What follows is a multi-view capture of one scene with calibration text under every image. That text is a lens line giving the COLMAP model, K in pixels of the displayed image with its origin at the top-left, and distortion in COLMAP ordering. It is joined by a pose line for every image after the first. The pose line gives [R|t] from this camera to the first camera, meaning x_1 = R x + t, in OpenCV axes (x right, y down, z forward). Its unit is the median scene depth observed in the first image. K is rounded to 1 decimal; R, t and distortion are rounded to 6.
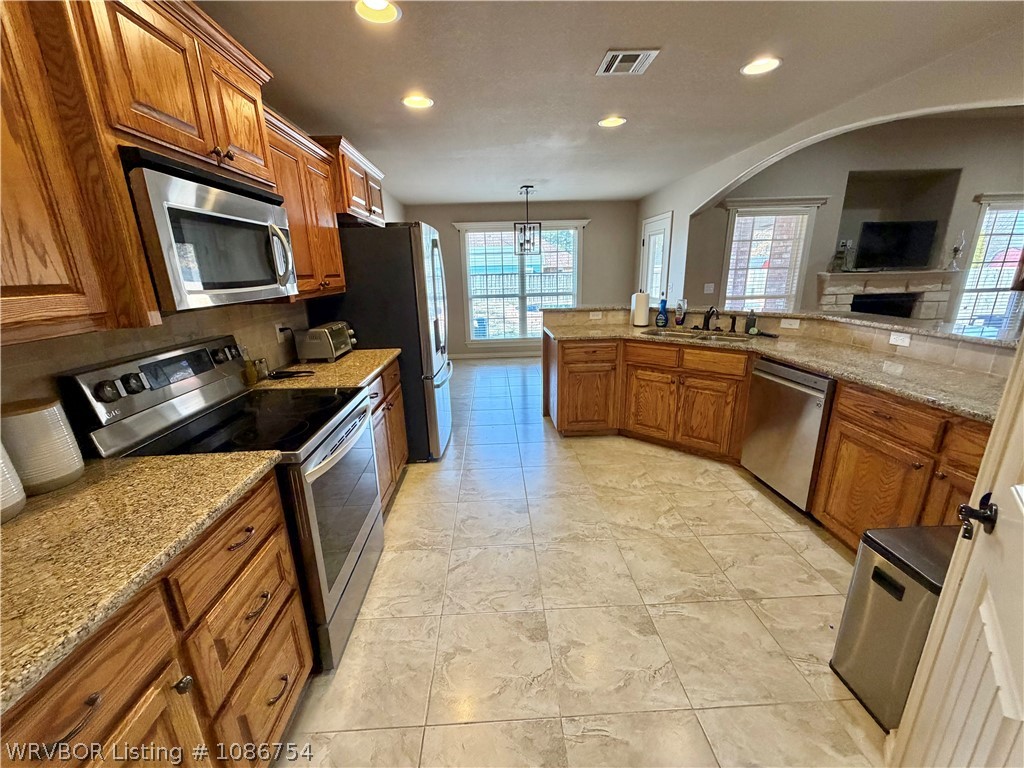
lens RADIAL K [[408.1, 0, 508.7], [0, 408.1, 384.6], [0, 0, 1]] dist [0.000431, -0.000300]
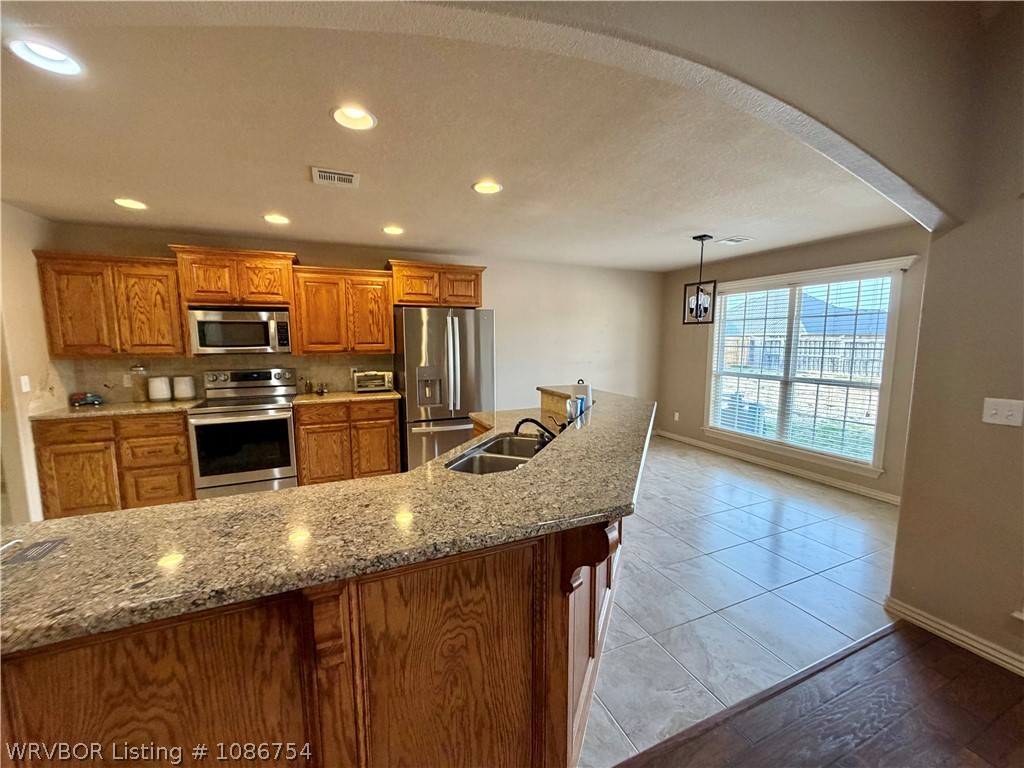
lens RADIAL K [[408.1, 0, 508.7], [0, 408.1, 384.6], [0, 0, 1]] dist [0.000431, -0.000300]
pose [[0.364104, 0.131693, -0.922000, 0.674219], [-0.260680, 0.964796, 0.034861, -0.158987], [0.894133, 0.227653, 0.385616, 0.464968]]
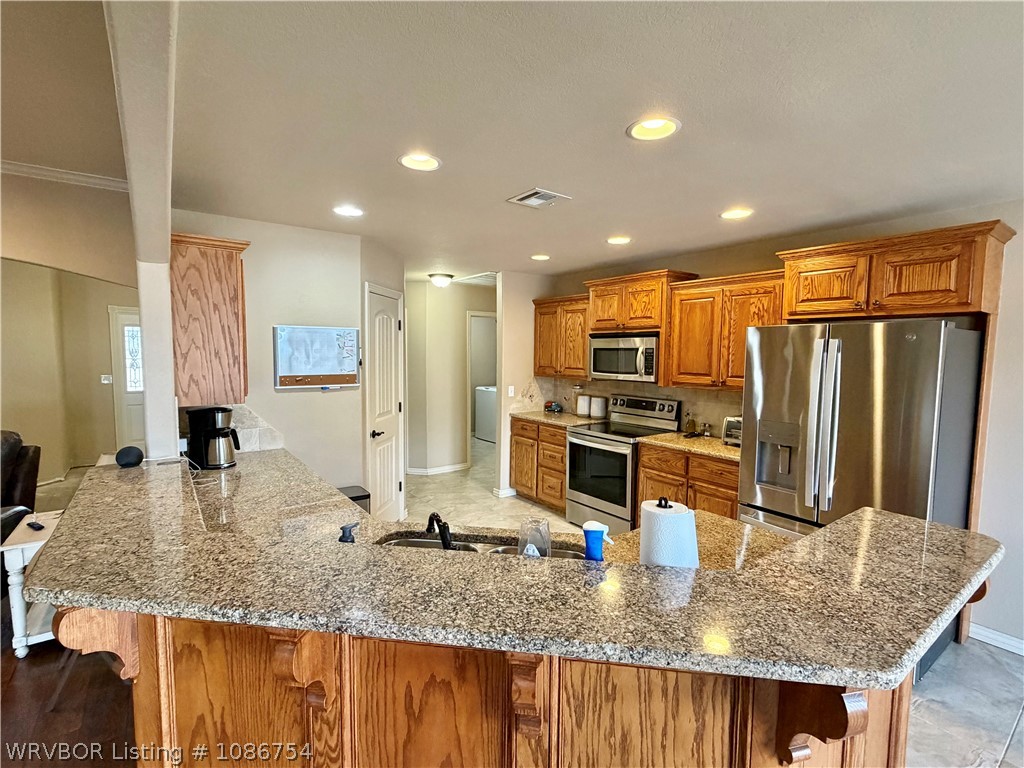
lens RADIAL K [[481.9, 0, 510.0], [0, 481.9, 385.3], [0, 0, 1]] dist [-0.002758, 0.000095]
pose [[-0.828406, 0.059449, -0.556964, 0.448360], [-0.140881, 0.940273, 0.309903, -0.293516], [0.542121, 0.335191, -0.770553, 0.869111]]
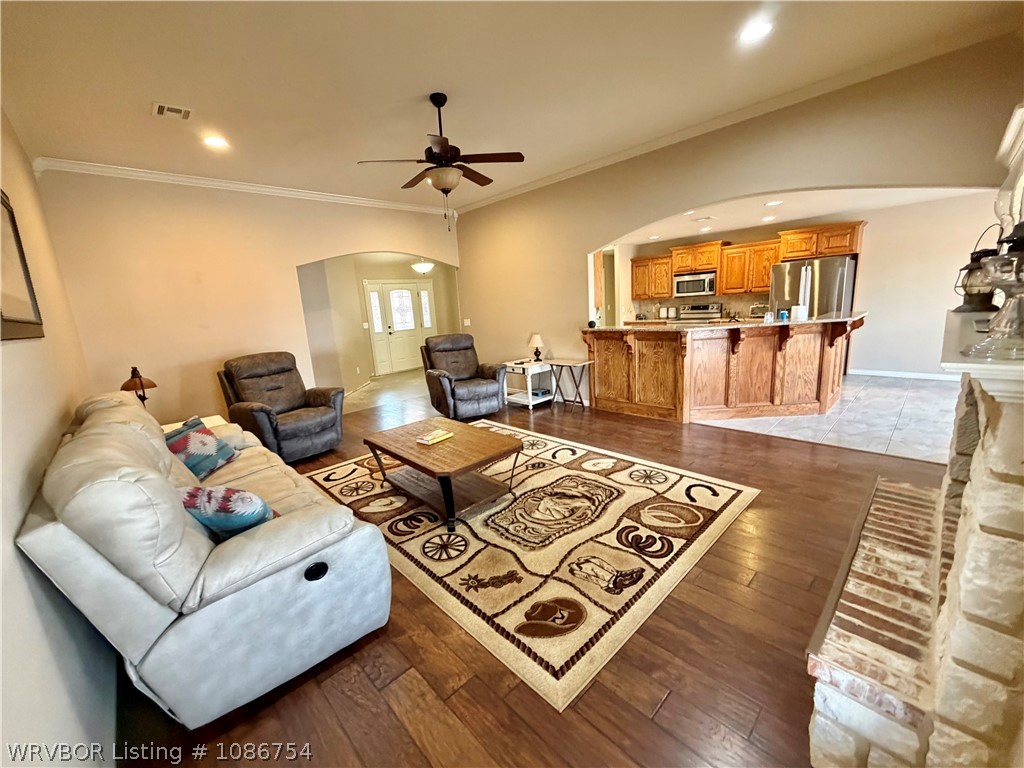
lens RADIAL K [[408.1, 0, 508.7], [0, 408.1, 384.6], [0, 0, 1]] dist [0.000431, -0.000300]
pose [[-0.746331, 0.206038, -0.632881, 1.365440], [-0.097616, 0.906712, 0.410298, -0.321600], [0.658378, 0.367997, -0.656595, 0.981299]]
